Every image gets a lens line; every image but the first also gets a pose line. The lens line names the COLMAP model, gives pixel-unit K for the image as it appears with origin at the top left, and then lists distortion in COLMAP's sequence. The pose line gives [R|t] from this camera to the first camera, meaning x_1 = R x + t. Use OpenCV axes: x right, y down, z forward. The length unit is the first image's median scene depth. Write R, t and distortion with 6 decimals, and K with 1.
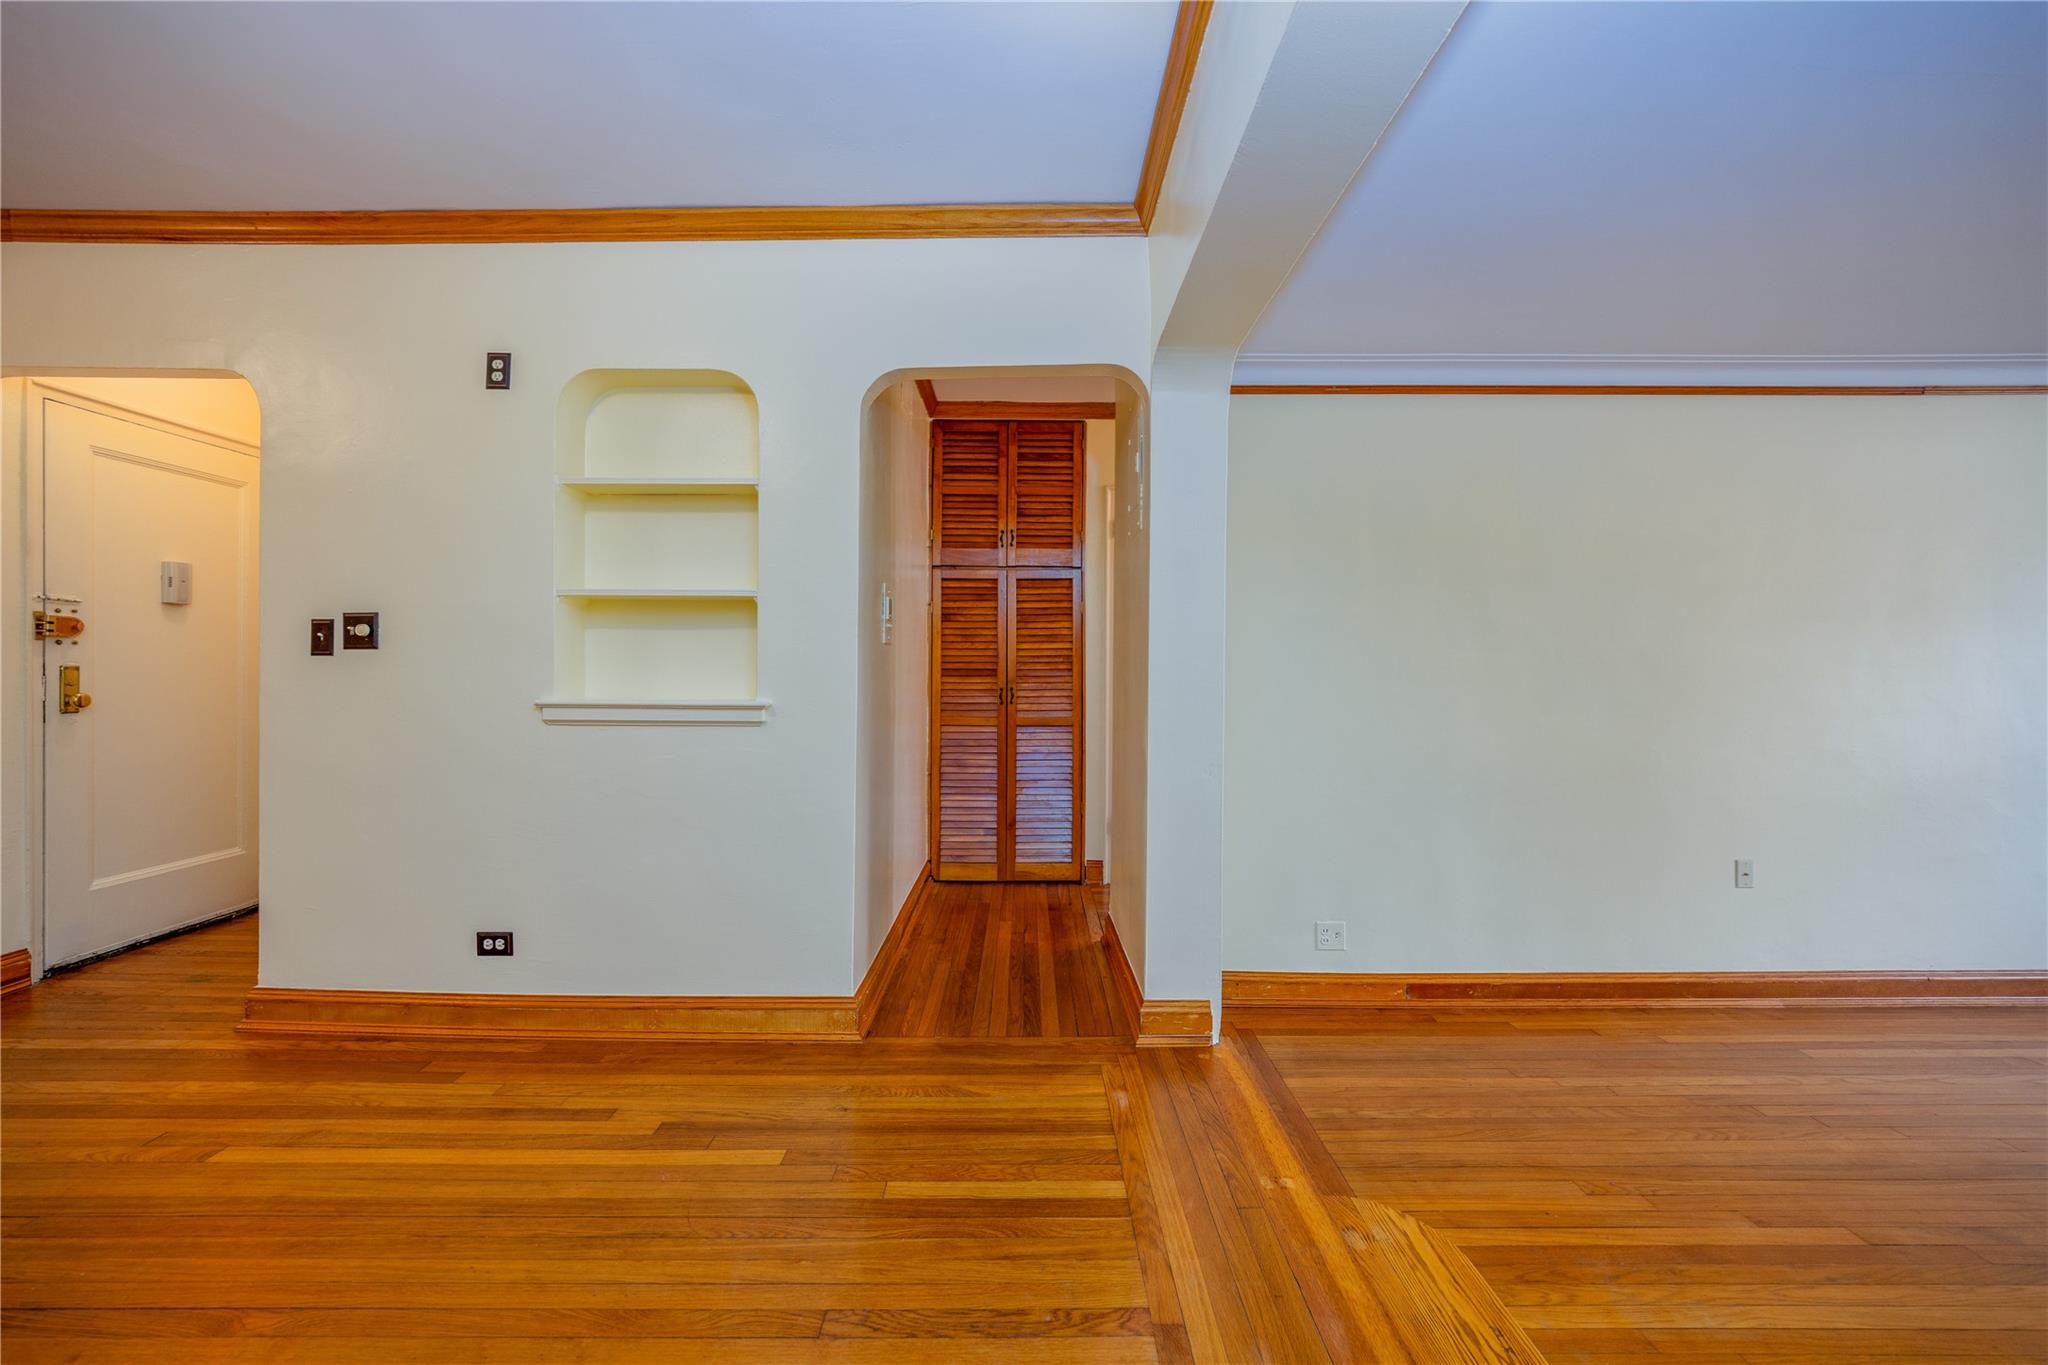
lens RADIAL K [[755.8, 0, 1025.4], [0, 755.8, 669.1], [0, 0, 1]] dist [-0.008400, 0.000445]
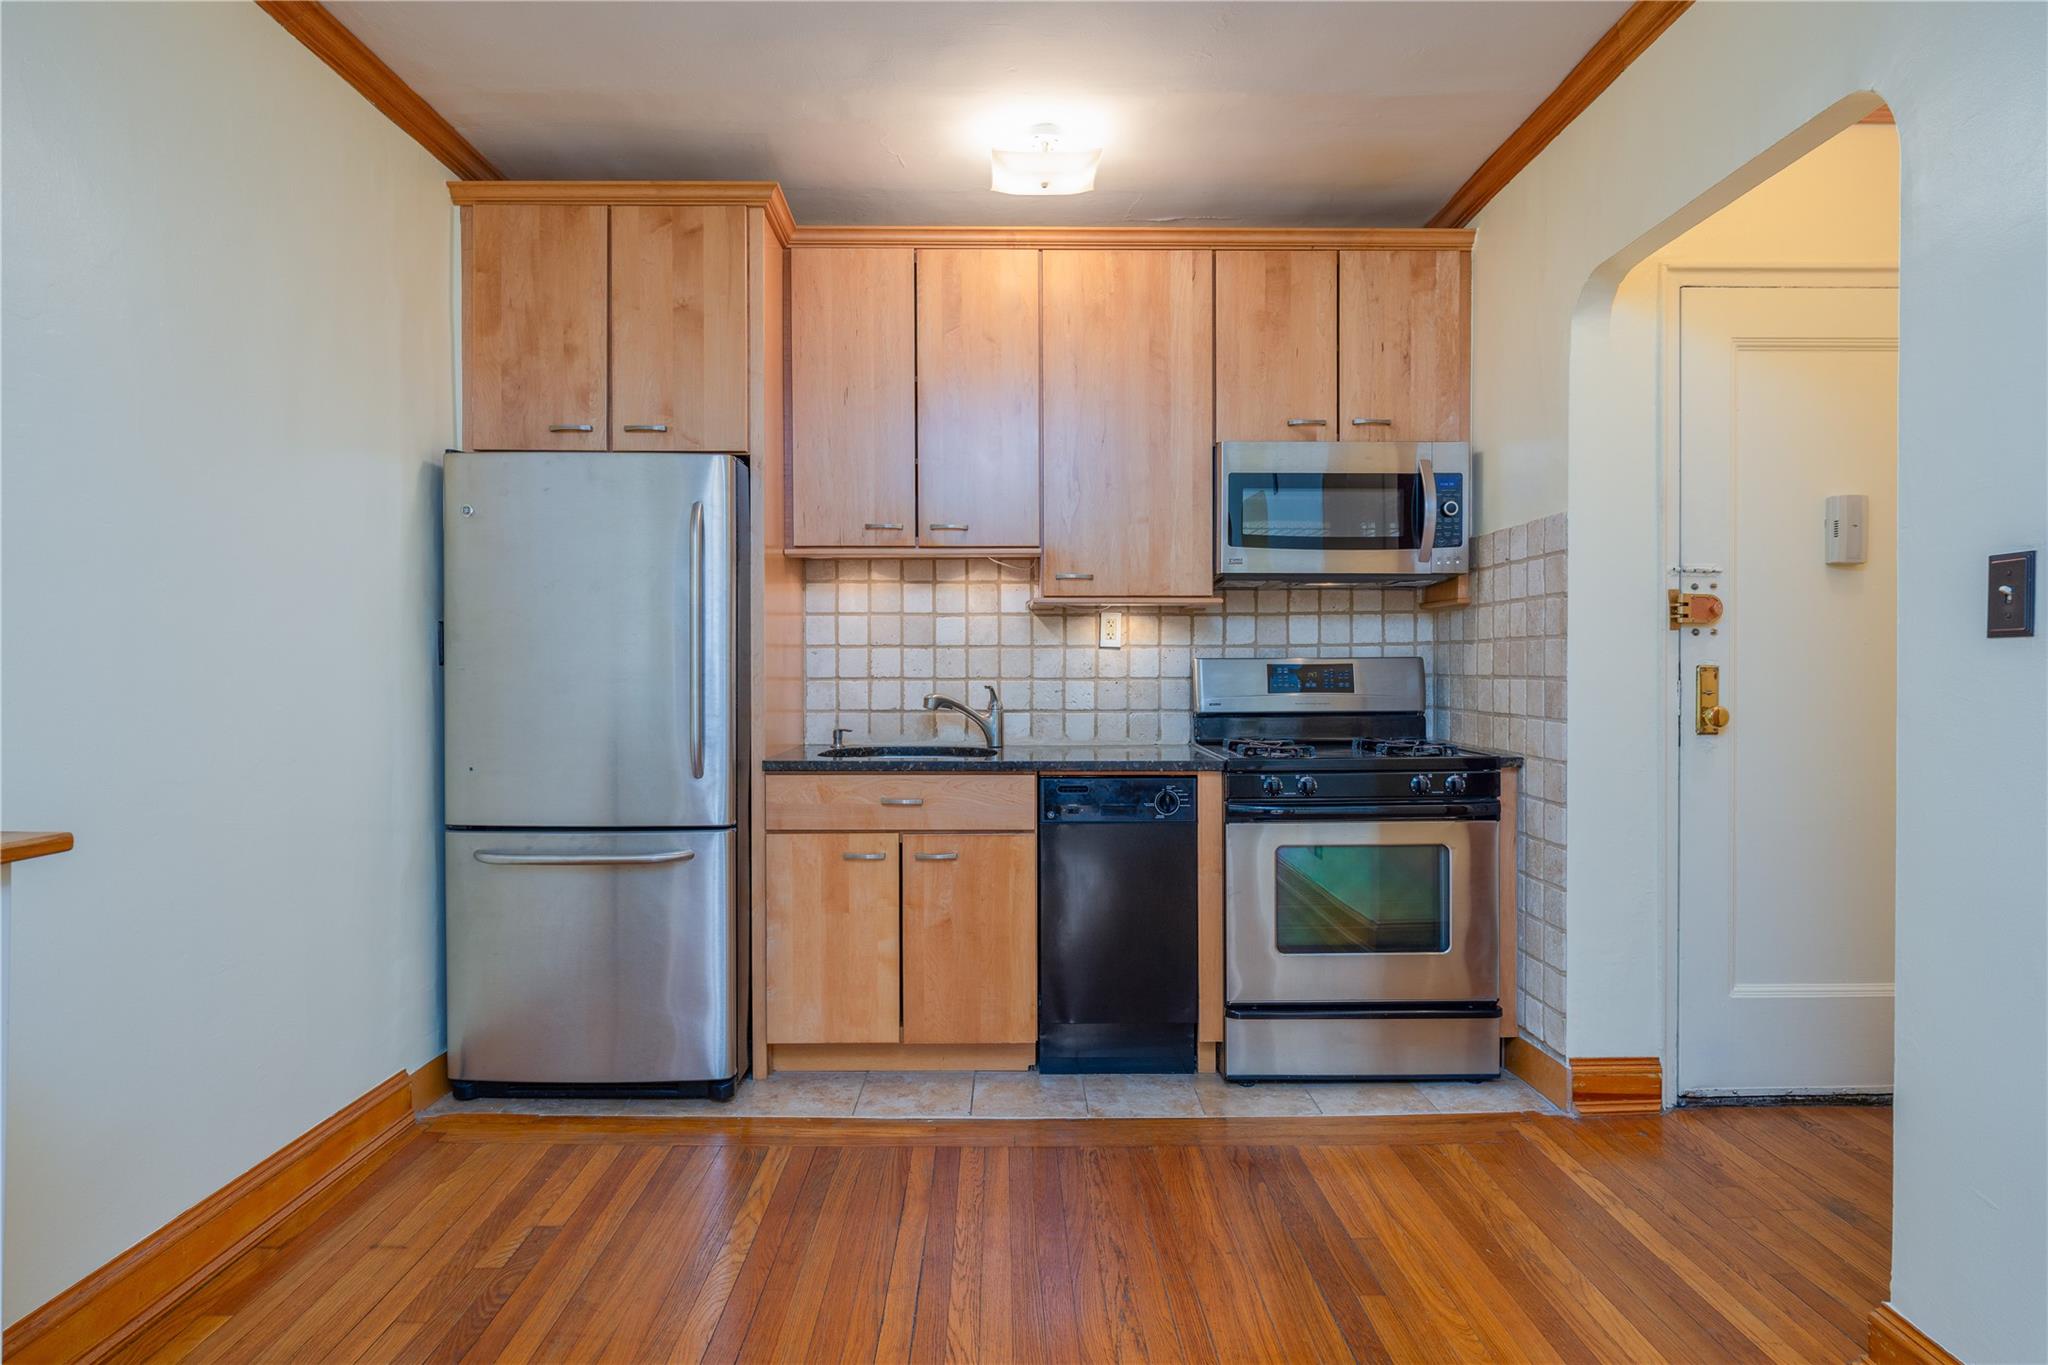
lens RADIAL K [[1124.8, 0, 1019.4], [0, 1124.8, 686.3], [0, 0, 1]] dist [-0.003292, -0.002160]
pose [[0.005409, 0.009610, -0.999939, -0.258836], [0.002553, 0.999950, 0.009624, 0.003106], [0.999982, -0.002605, 0.005384, 0.374994]]
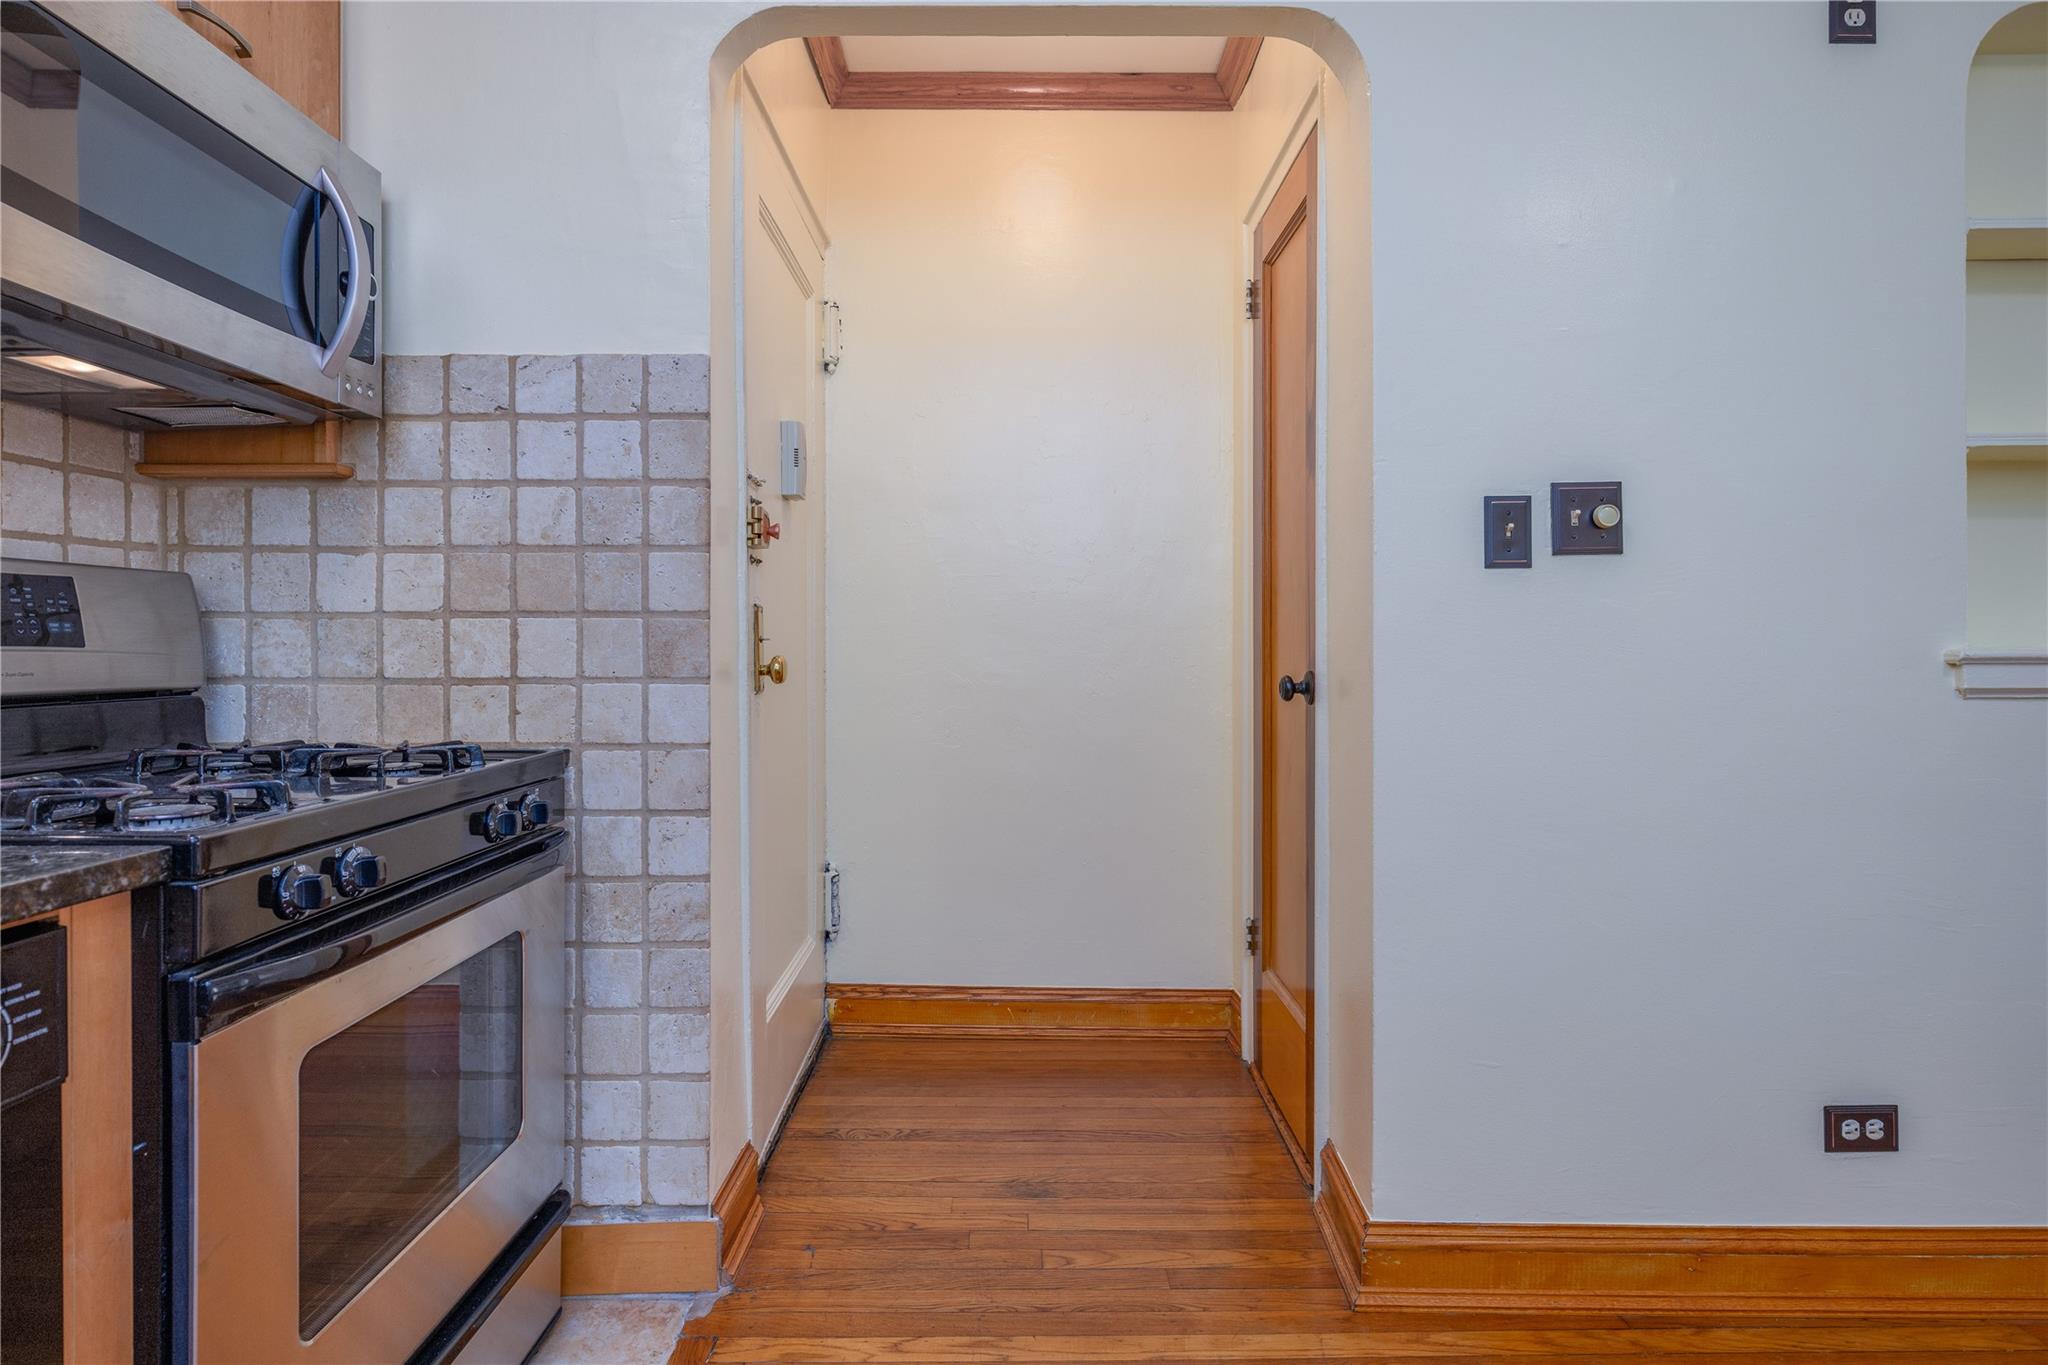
lens RADIAL K [[1067.8, 0, 1023.9], [0, 1067.8, 647.4], [0, 0, 1]] dist [-0.001226, -0.000298]
pose [[0.999946, -0.009774, 0.003638, -1.136270], [0.009777, 0.999952, -0.000737, 0.030034], [-0.003630, 0.000773, 0.999993, 0.247634]]
